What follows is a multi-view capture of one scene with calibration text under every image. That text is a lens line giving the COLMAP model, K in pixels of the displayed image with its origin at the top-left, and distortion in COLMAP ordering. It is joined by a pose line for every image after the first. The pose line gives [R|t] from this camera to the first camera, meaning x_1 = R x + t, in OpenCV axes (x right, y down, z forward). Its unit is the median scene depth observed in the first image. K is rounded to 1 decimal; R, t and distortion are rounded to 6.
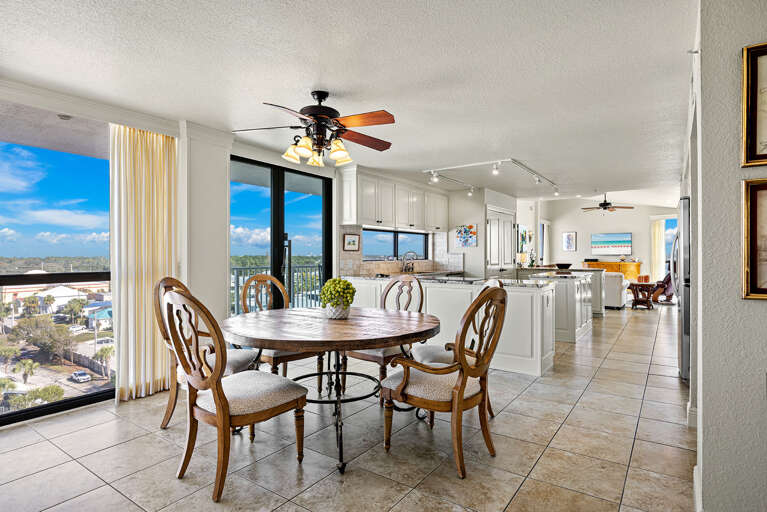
lens RADIAL K [[425.3, 0, 384.5], [0, 425.3, 252.2], [0, 0, 1]] dist [0.007577, 0.000430]
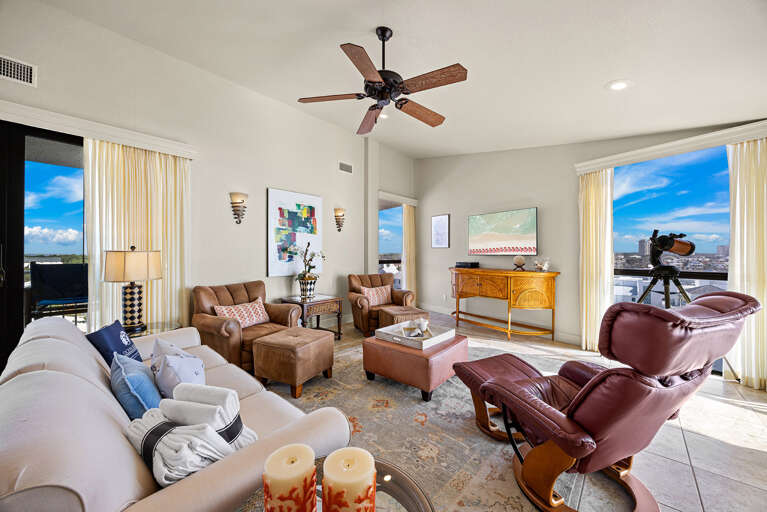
lens RADIAL K [[290.4, 0, 383.3], [0, 290.4, 252.1], [0, 0, 1]] dist [-0.001848, -0.000114]
pose [[0.993232, -0.000534, -0.116143, 0.633238], [0.000360, 0.999999, -0.001519, 0.004896], [0.116144, 0.001467, 0.993231, 0.940208]]
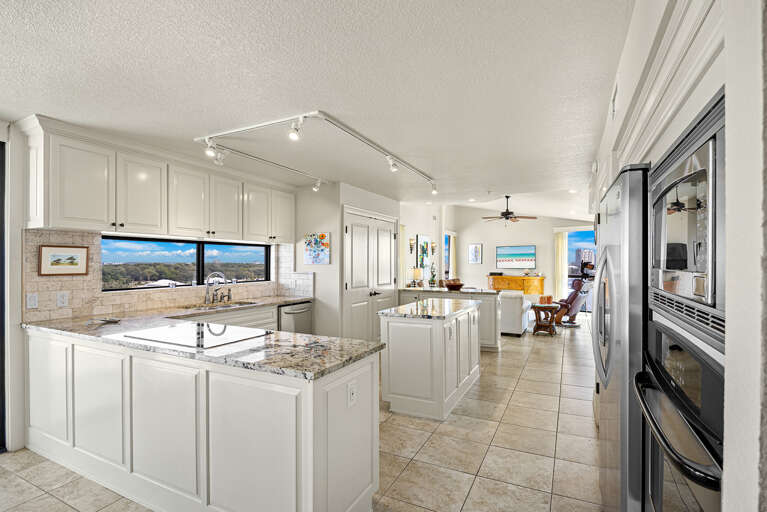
lens RADIAL K [[380.1, 0, 381.7], [0, 380.1, 264.3], [0, 0, 1]] dist [-0.003900, -0.000025]
pose [[0.991268, 0.002881, 0.131827, 0.178865], [-0.004381, 0.999929, 0.011083, -0.016379], [-0.131786, -0.011564, 0.991211, 0.287536]]
